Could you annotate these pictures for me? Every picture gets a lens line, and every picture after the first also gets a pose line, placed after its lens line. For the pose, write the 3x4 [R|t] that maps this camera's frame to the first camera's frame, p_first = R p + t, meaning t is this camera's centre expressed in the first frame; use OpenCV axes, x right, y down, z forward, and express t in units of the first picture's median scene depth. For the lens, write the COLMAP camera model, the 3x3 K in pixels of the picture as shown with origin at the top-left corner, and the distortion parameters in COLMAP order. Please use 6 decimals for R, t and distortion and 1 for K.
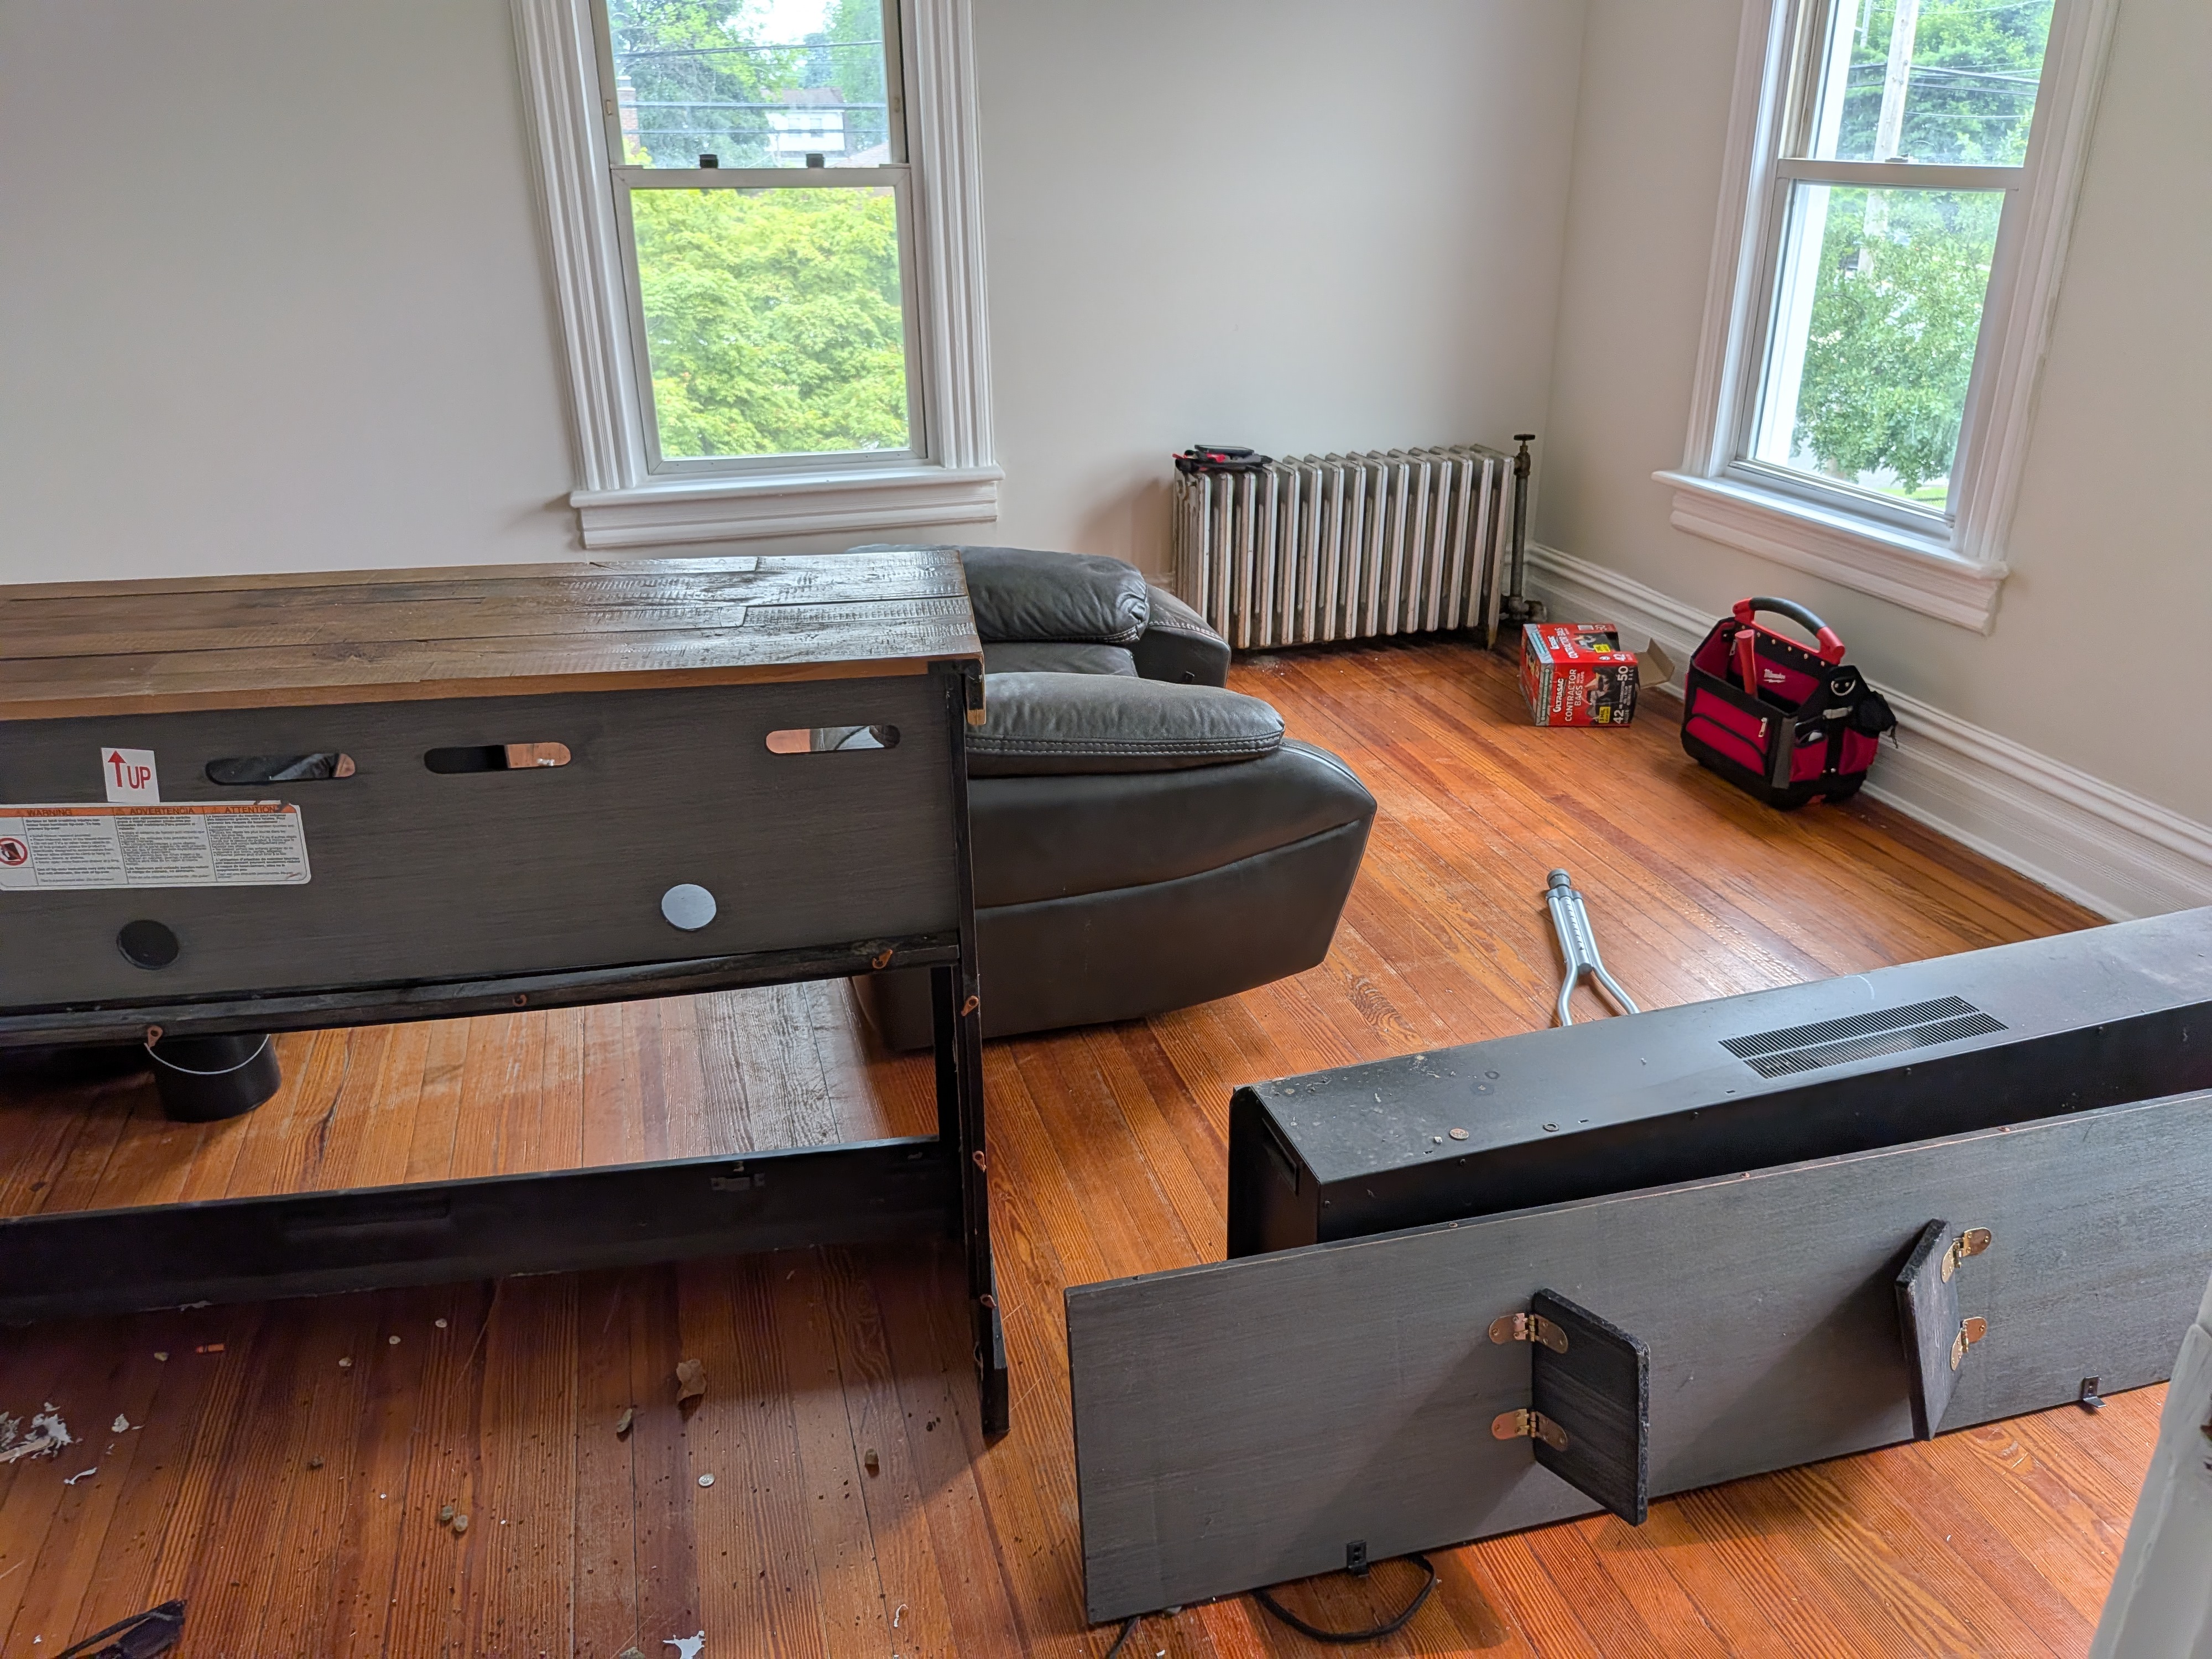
lens RADIAL K [[1608.9, 0, 1106.0], [0, 1608.9, 829.5], [0, 0, 1]] dist [-0.029801, -0.004144]
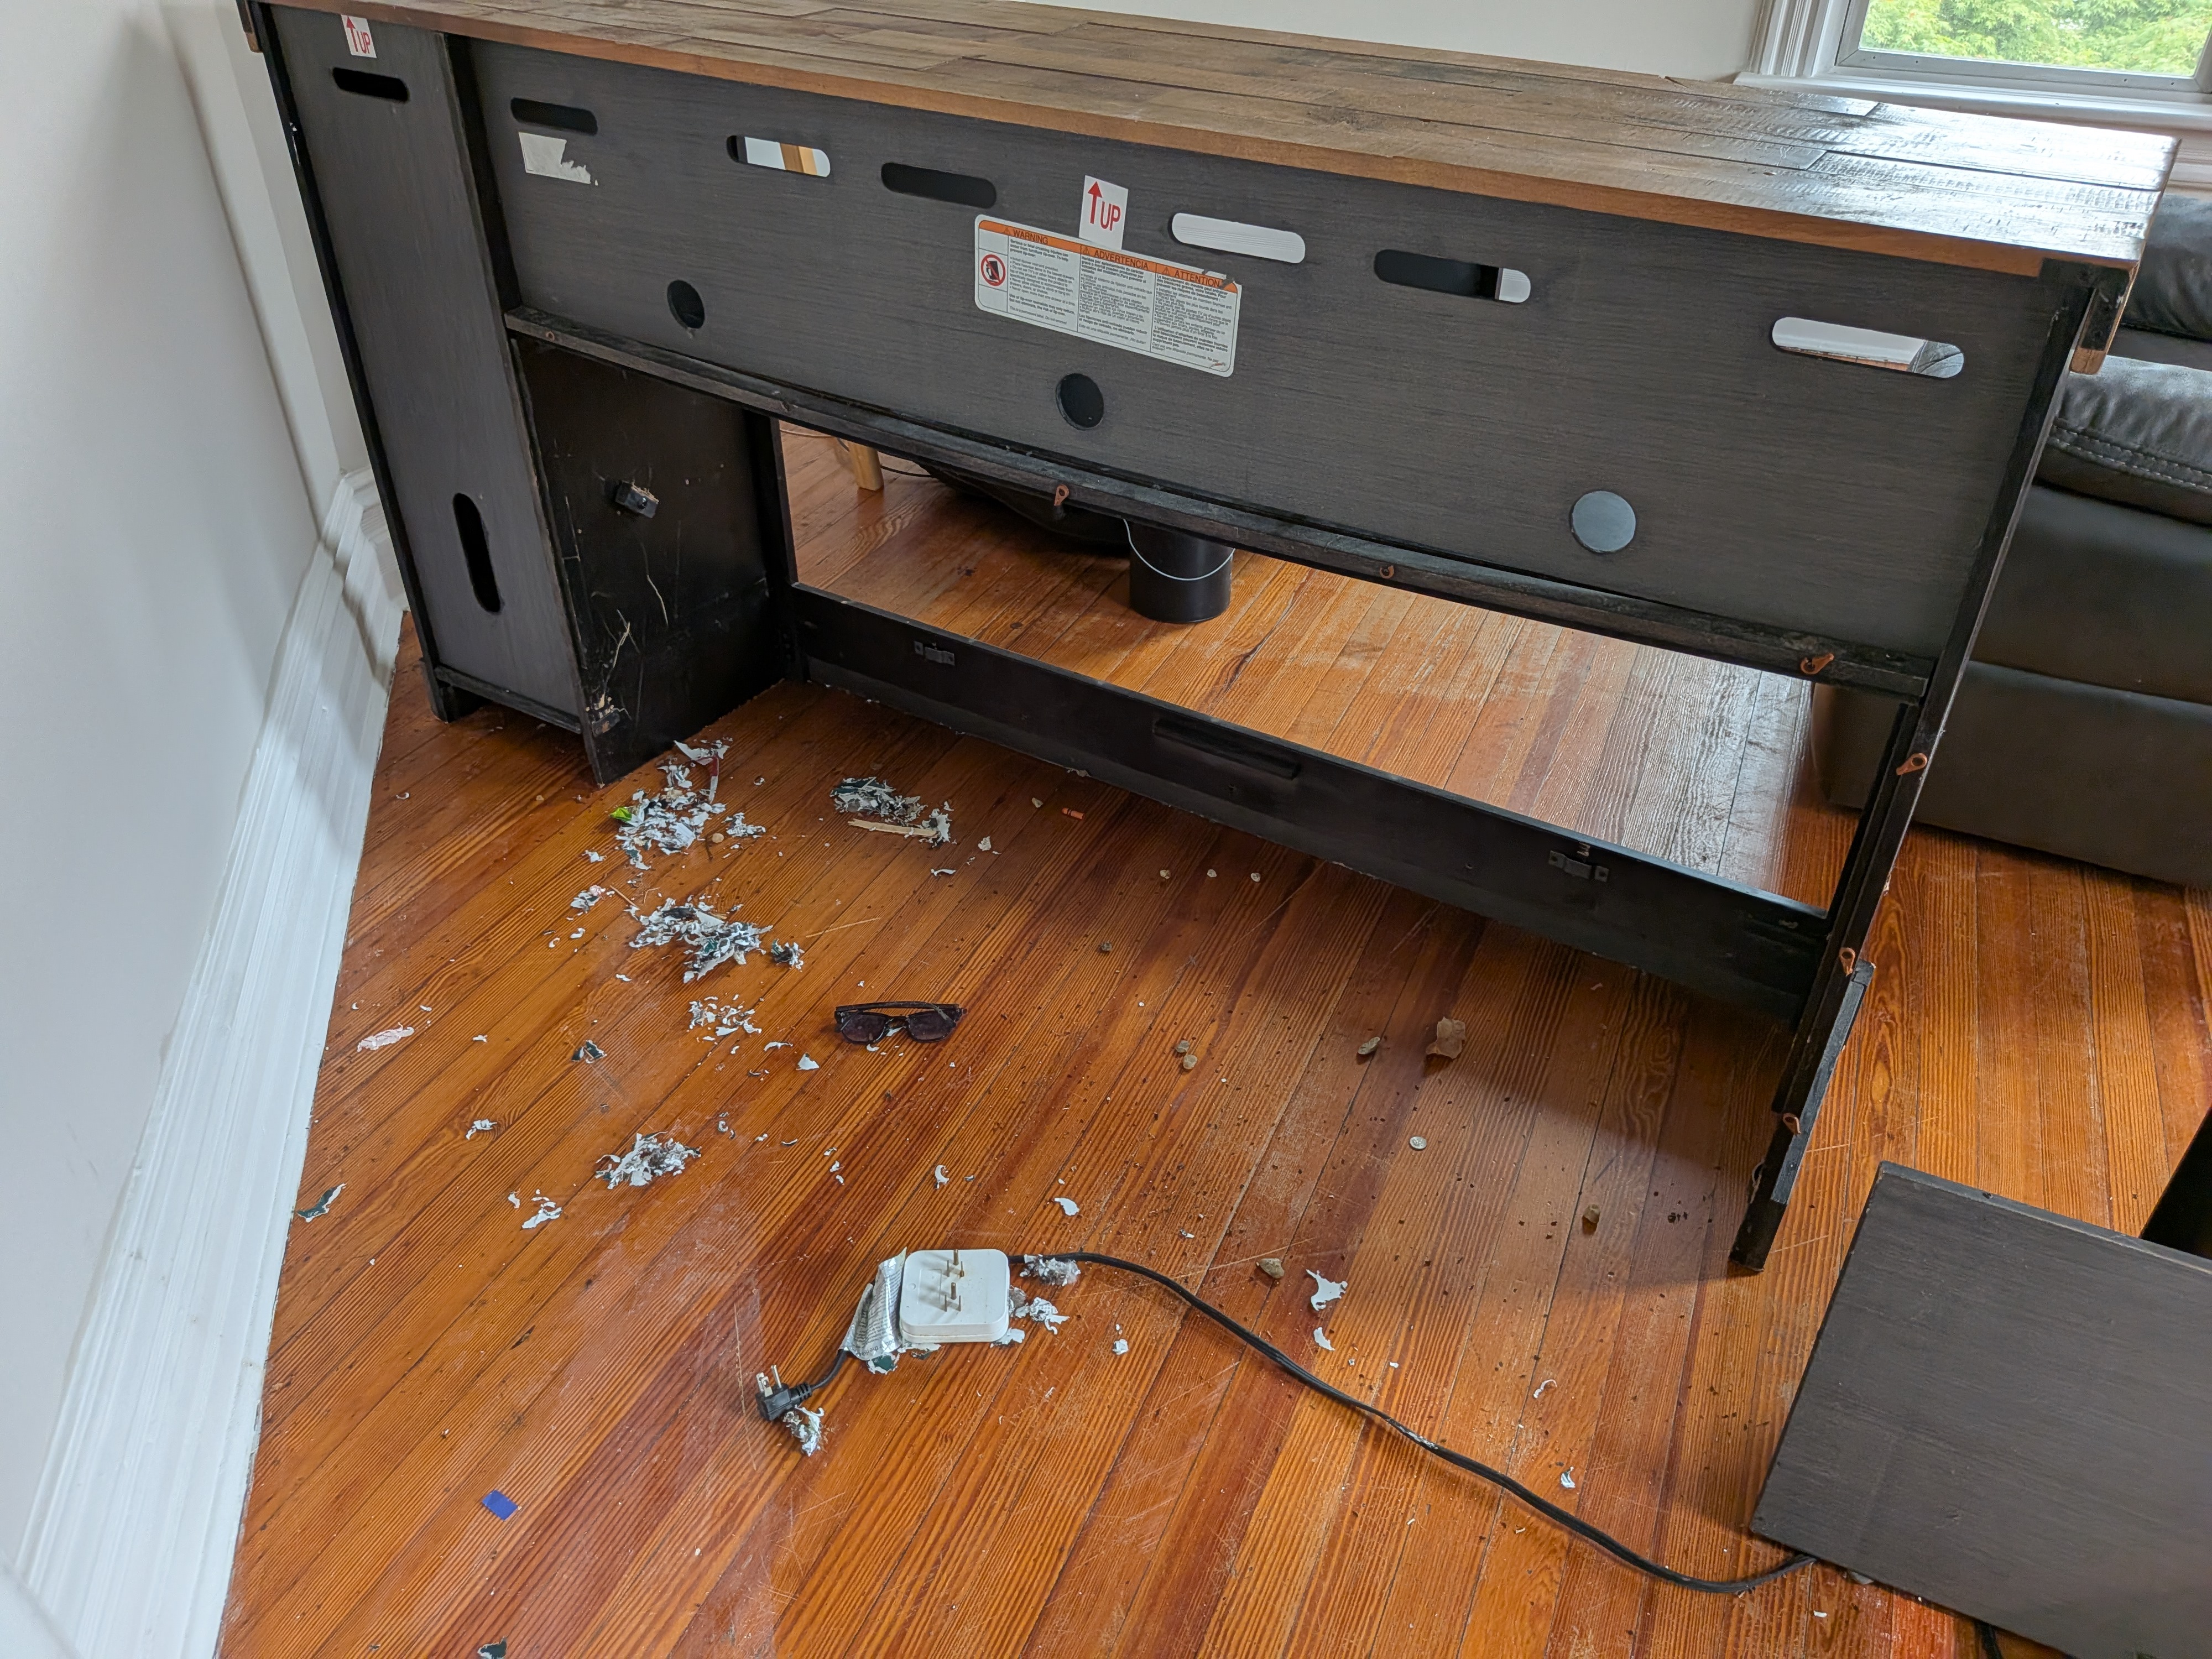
lens RADIAL K [[1592.0, 0, 1106.0], [0, 1592.0, 829.5], [0, 0, 1]] dist [0.071485, -0.129262]
pose [[0.765780, 0.389409, -0.511803, 0.015862], [-0.274848, 0.917663, 0.286971, 0.021990], [0.581412, -0.079089, 0.809756, 0.151565]]
